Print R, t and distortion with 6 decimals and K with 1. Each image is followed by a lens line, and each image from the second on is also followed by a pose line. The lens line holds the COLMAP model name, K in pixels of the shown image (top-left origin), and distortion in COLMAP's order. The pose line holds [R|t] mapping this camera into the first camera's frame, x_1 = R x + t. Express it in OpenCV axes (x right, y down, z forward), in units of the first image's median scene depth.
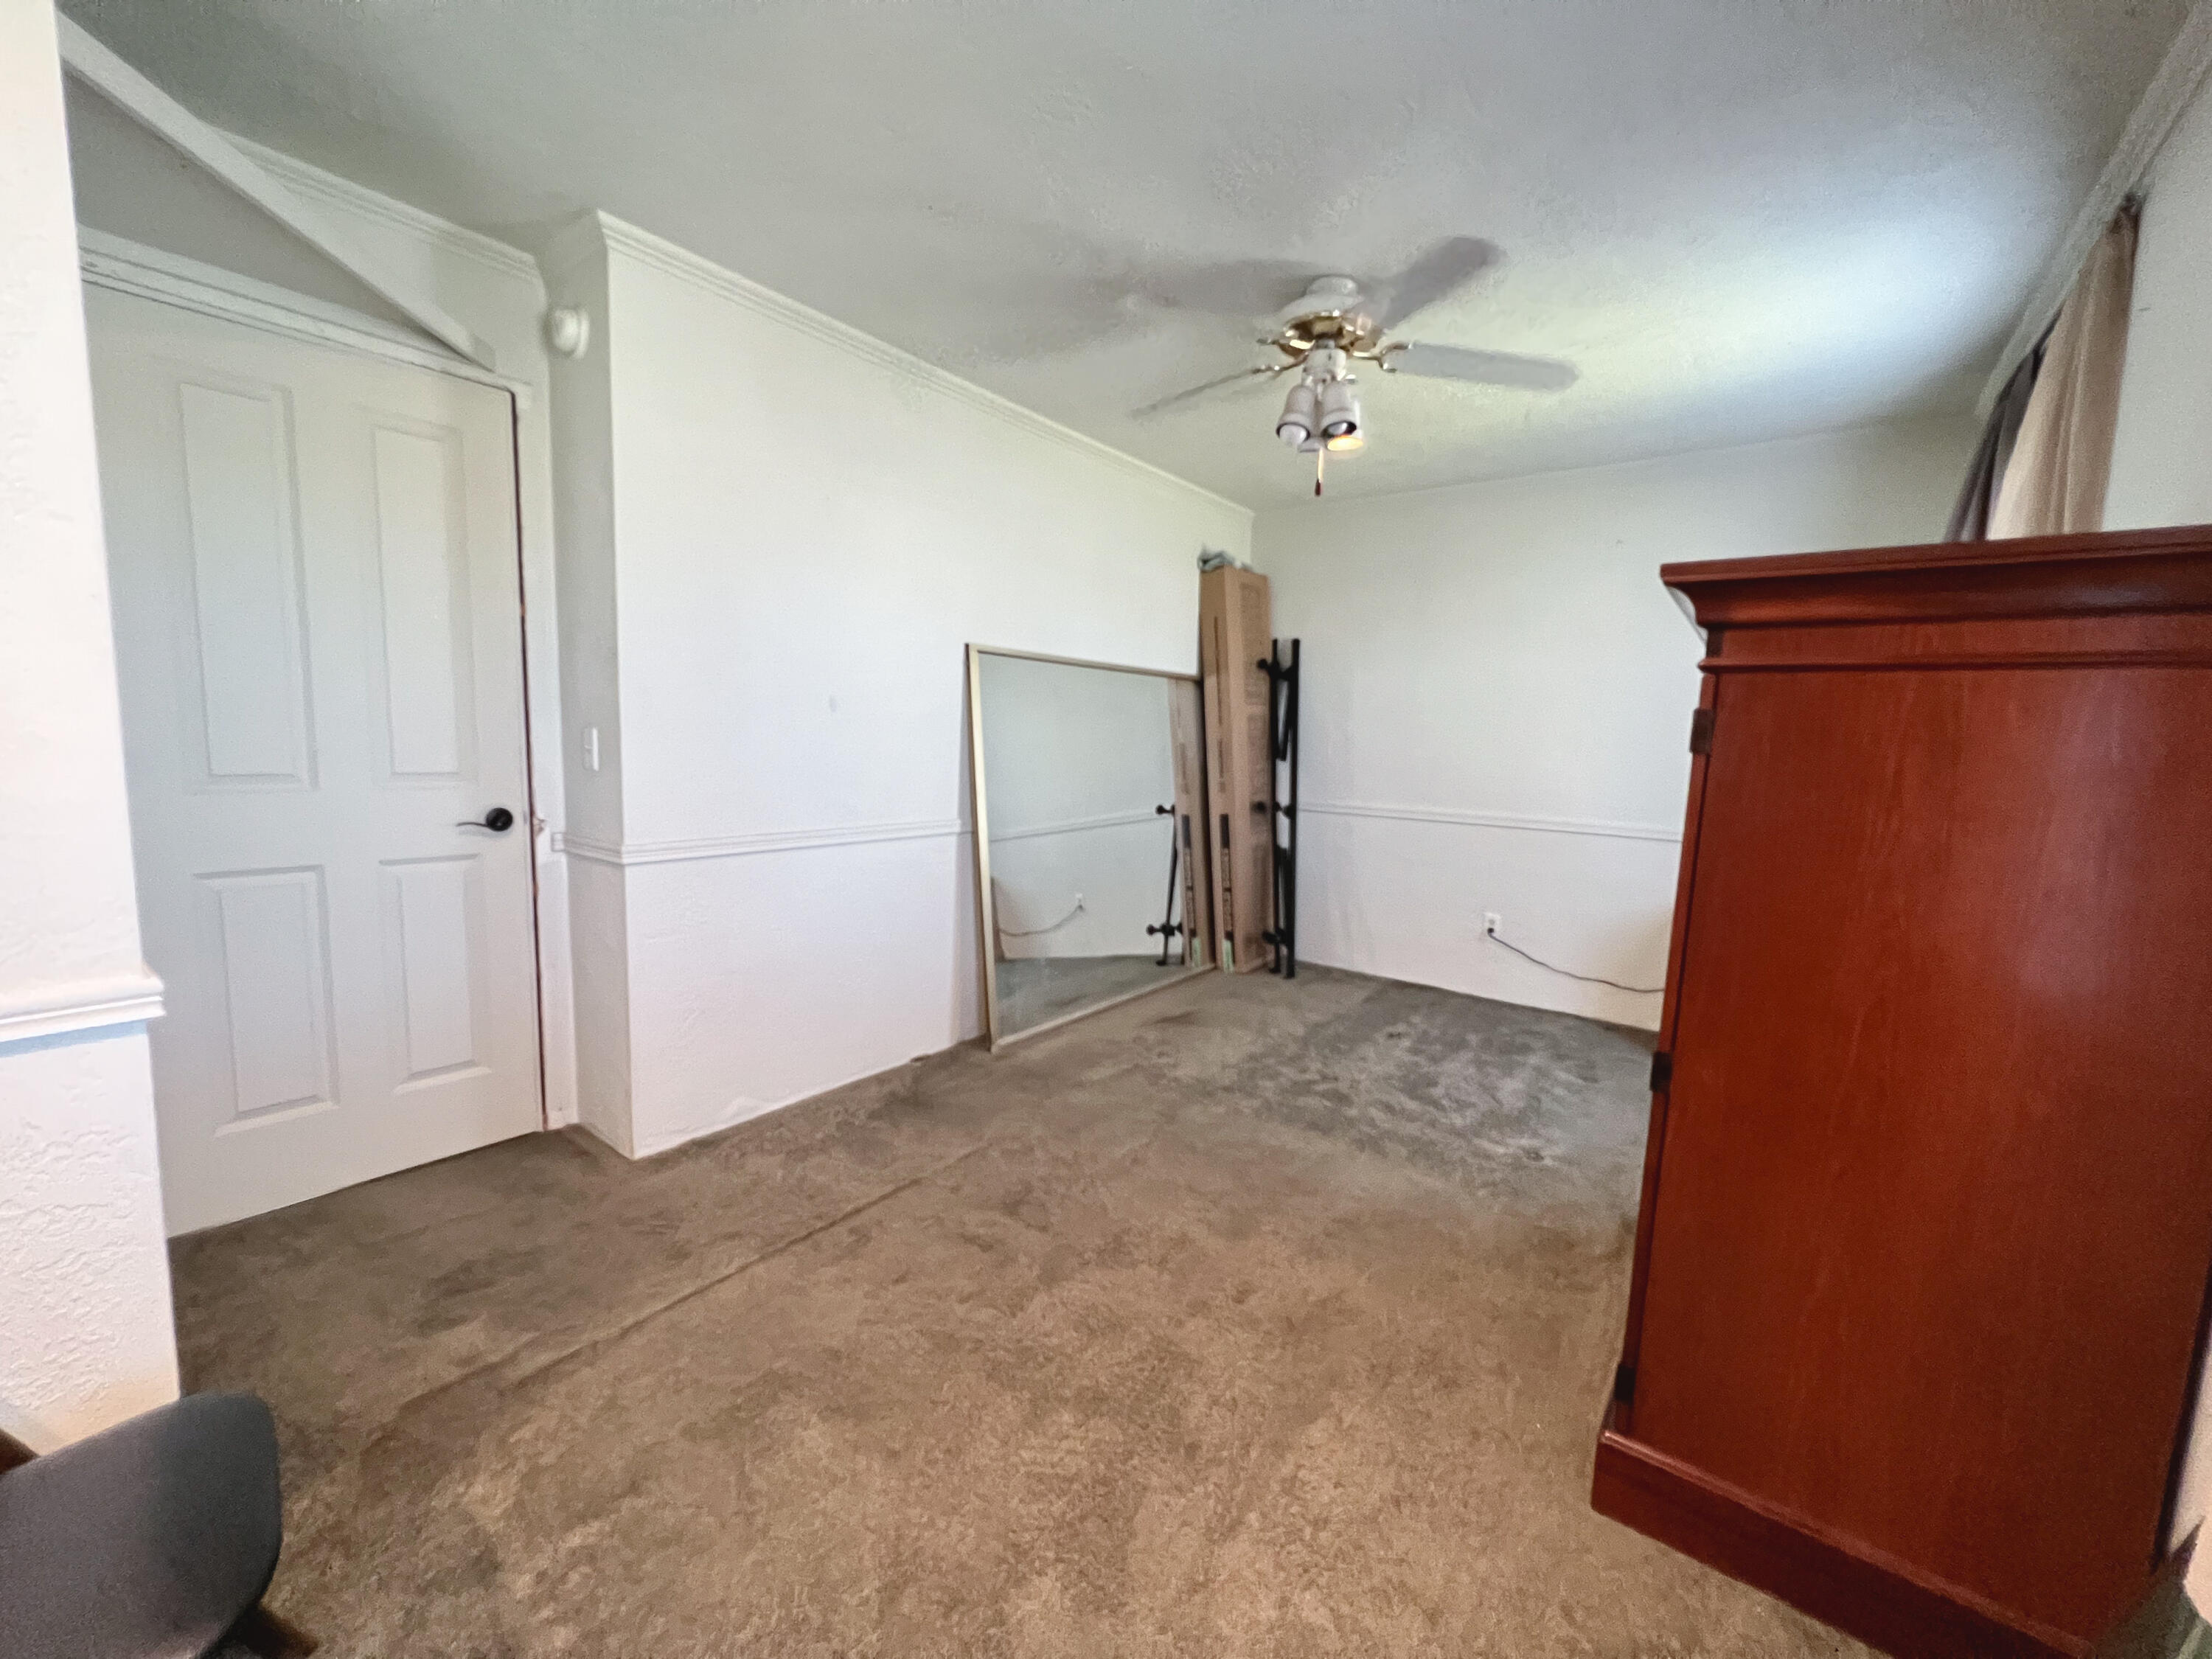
lens RADIAL K [[871.6, 0, 1103.9], [0, 871.6, 830.1], [0, 0, 1]] dist [-0.001747, 0.000501]
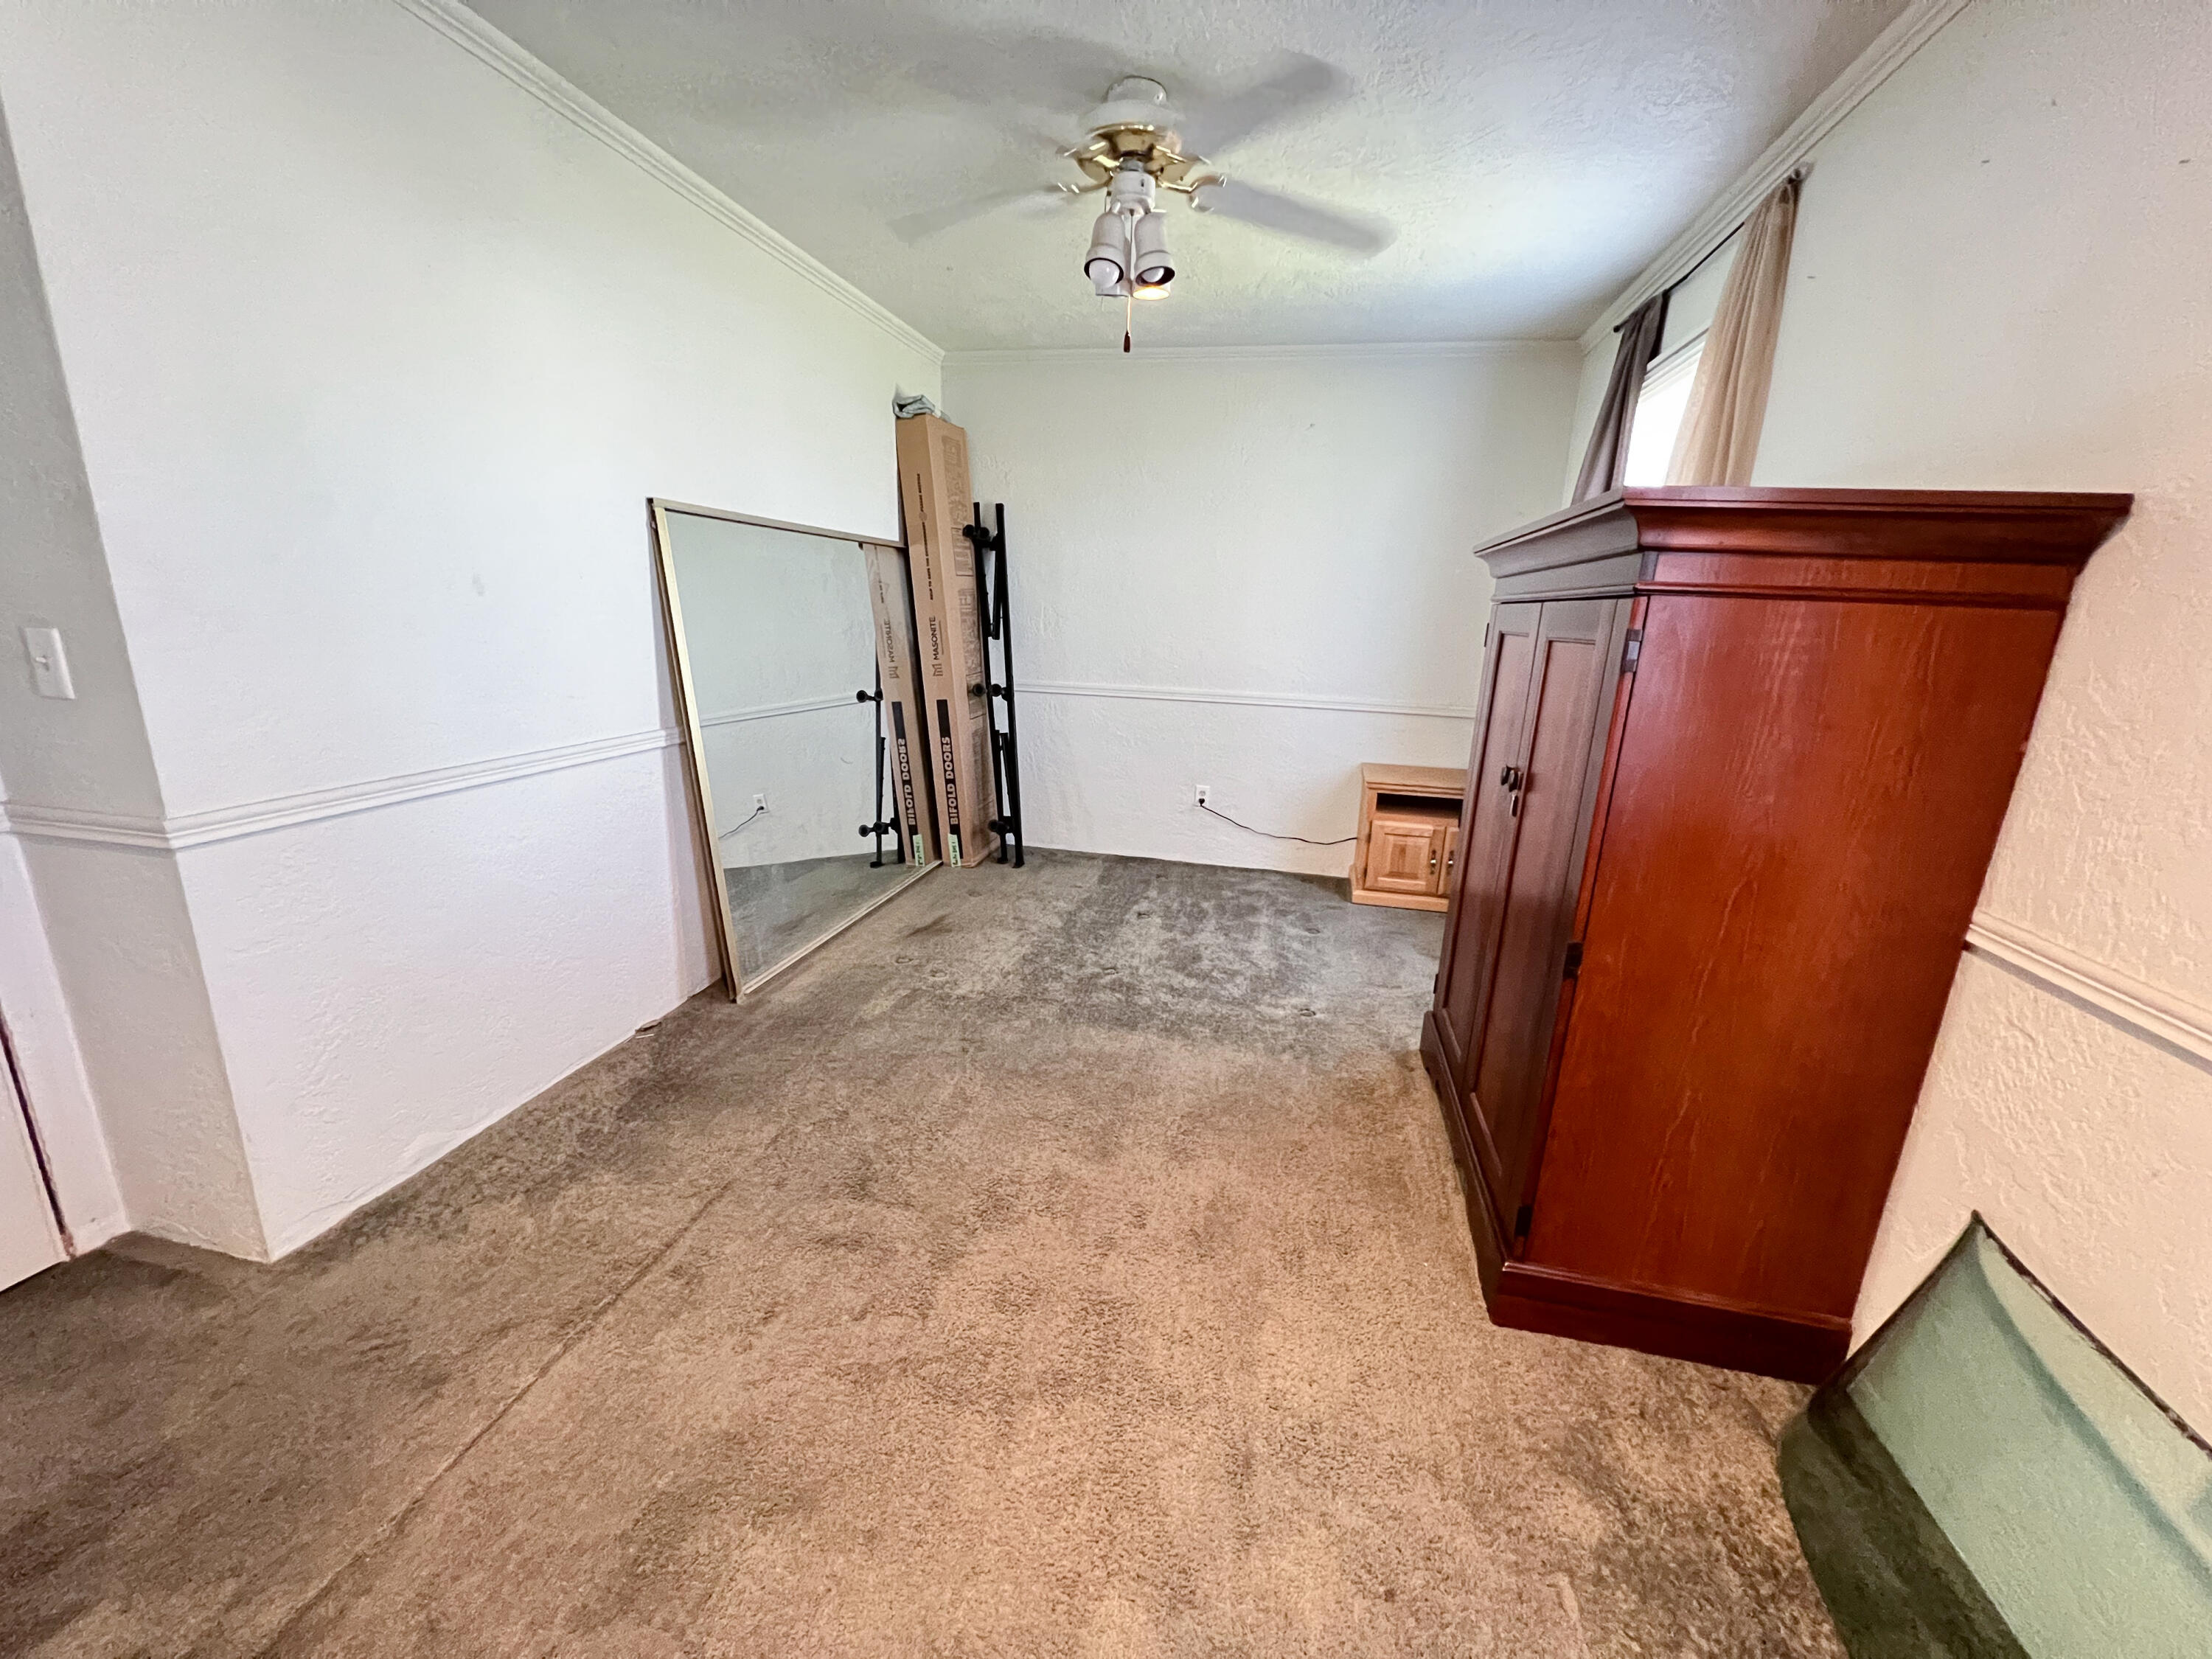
lens RADIAL K [[883.9, 0, 1106.0], [0, 883.9, 829.5], [0, 0, 1]] dist [-0.002730, 0.000409]
pose [[0.908259, -0.101238, 0.405975, -0.145713], [0.038587, 0.986418, 0.159656, -0.038139], [-0.416624, -0.129344, 0.899830, 0.106023]]
